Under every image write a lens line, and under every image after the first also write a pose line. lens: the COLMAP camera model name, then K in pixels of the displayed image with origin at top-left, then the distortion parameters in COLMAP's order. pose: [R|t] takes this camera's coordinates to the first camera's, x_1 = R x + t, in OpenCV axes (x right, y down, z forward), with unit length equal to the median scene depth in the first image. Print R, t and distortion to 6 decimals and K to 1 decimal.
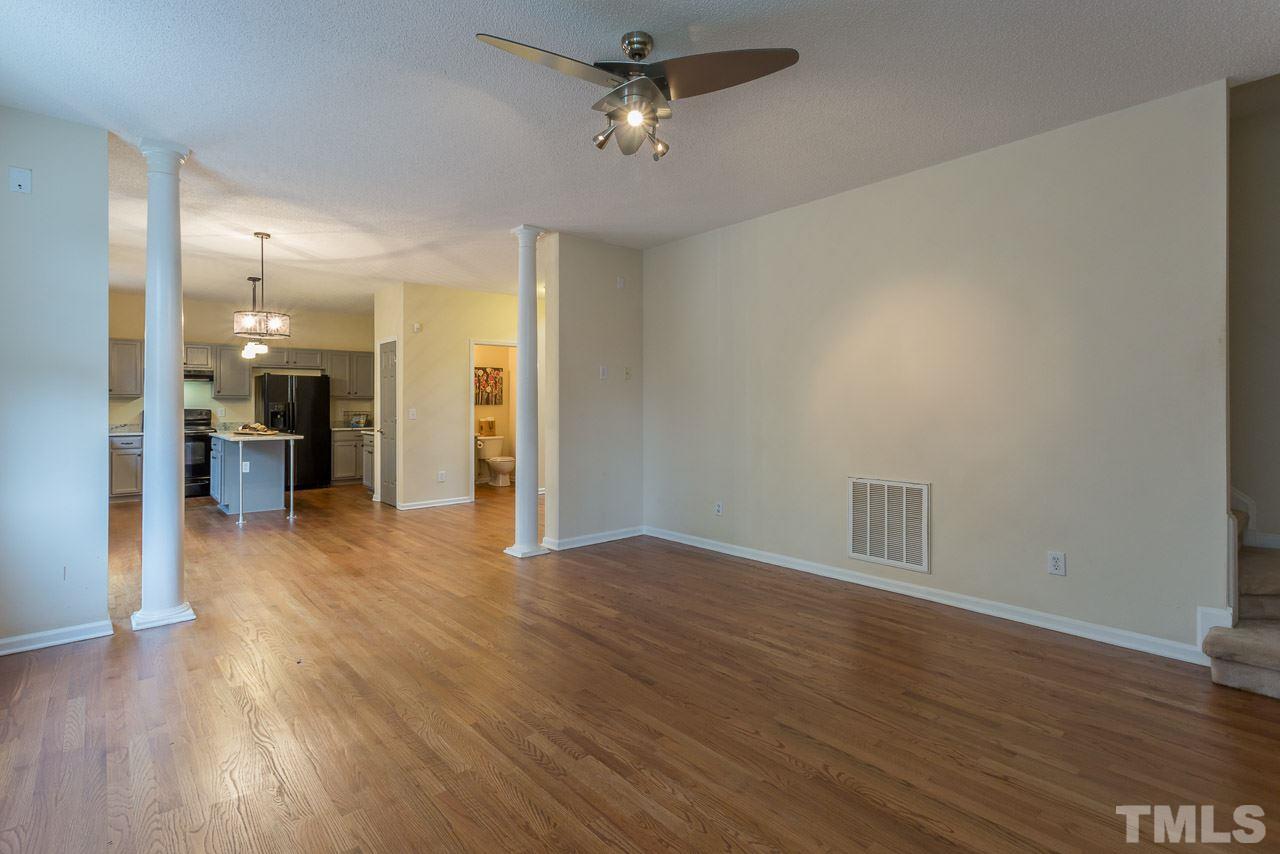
lens RADIAL K [[607.5, 0, 645.5], [0, 607.5, 404.0], [0, 0, 1]] dist [0.003542, 0.000421]
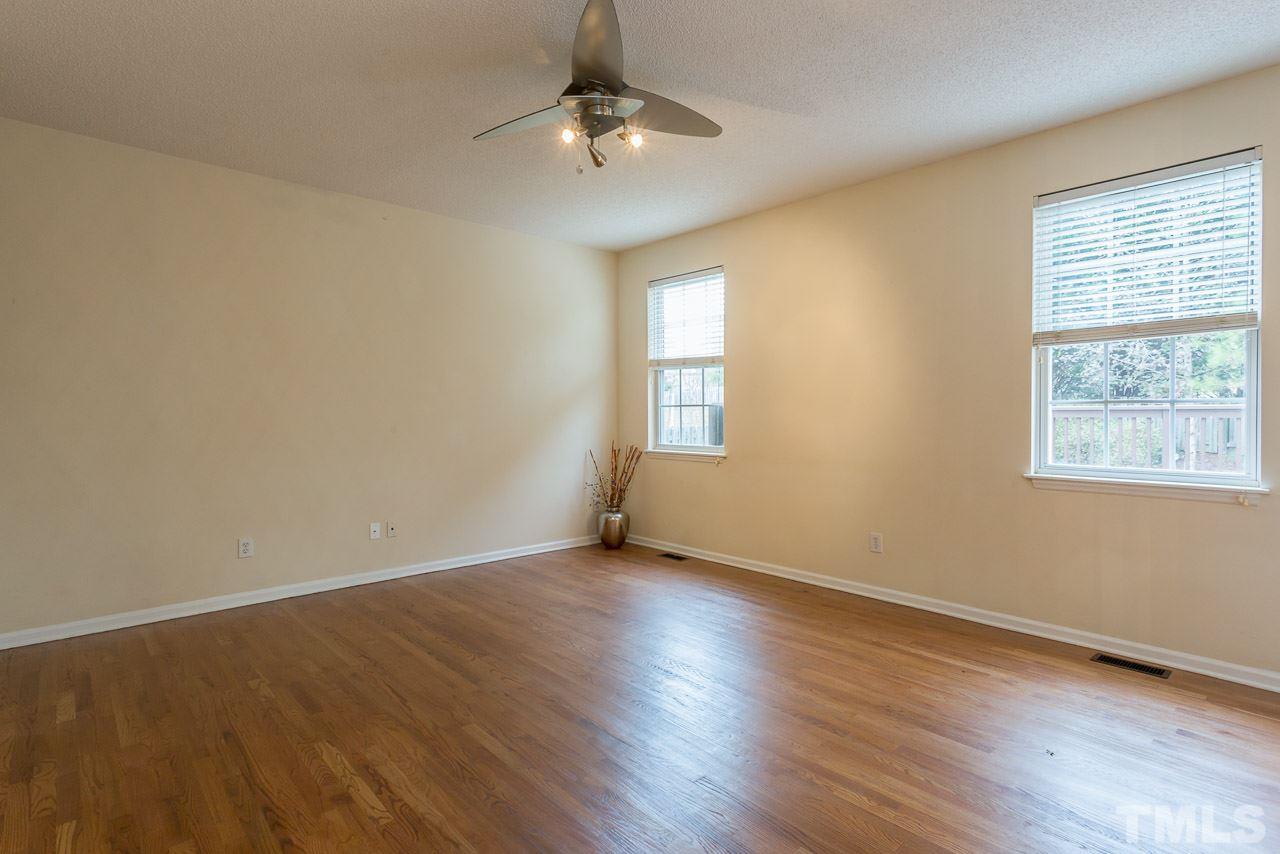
lens RADIAL K [[632.6, 0, 634.8], [0, 632.6, 431.7], [0, 0, 1]] dist [0.005367, 0.000498]
pose [[-0.999999, 0.000591, -0.001509, -0.022756], [0.000556, 0.999723, 0.023541, 0.005013], [0.001523, 0.023540, -0.999722, 0.675953]]
